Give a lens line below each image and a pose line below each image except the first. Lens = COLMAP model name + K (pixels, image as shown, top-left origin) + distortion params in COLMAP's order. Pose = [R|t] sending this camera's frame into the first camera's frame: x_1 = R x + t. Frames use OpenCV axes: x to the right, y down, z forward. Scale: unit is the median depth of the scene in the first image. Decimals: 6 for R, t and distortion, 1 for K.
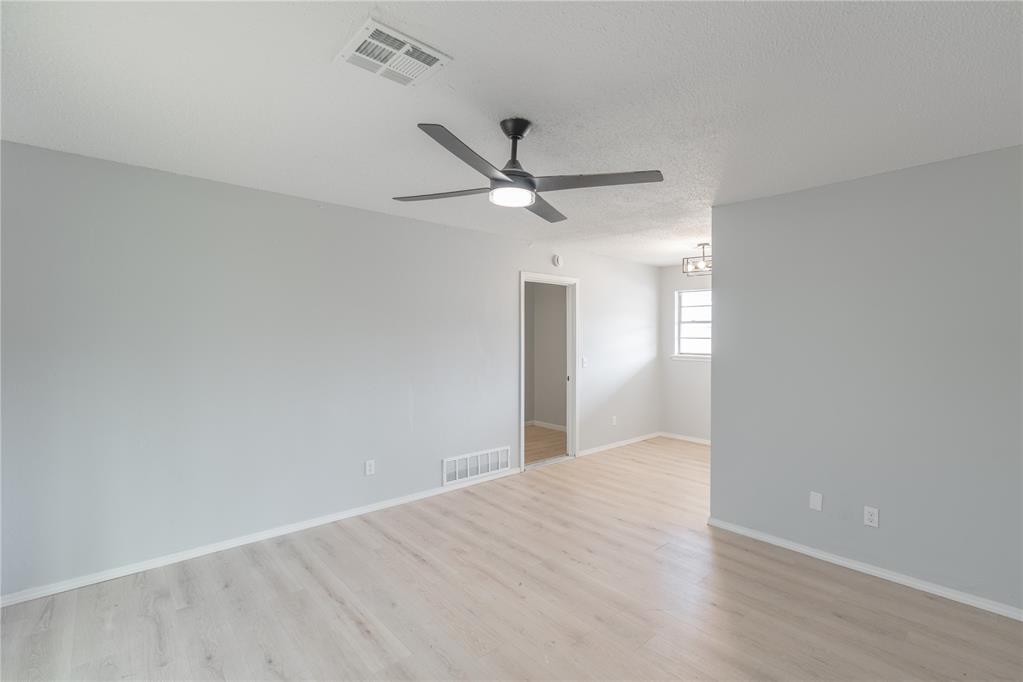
lens RADIAL K [[471.8, 0, 512.7], [0, 471.8, 337.3], [0, 0, 1]] dist [0.030540, -0.000074]
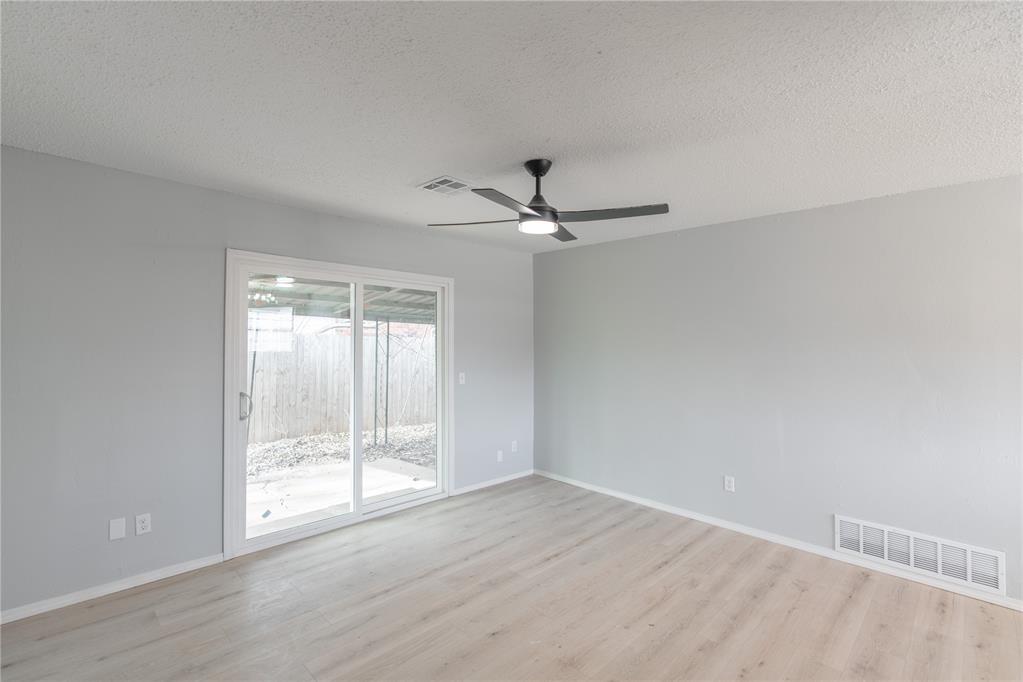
lens RADIAL K [[471.8, 0, 512.4], [0, 471.8, 342.5], [0, 0, 1]] dist [0.030540, -0.000074]
pose [[0.058514, -0.010493, -0.998231, 0.753867], [-0.011889, 0.999867, -0.011207, -0.001194], [0.998216, 0.012524, 0.058382, 0.562653]]
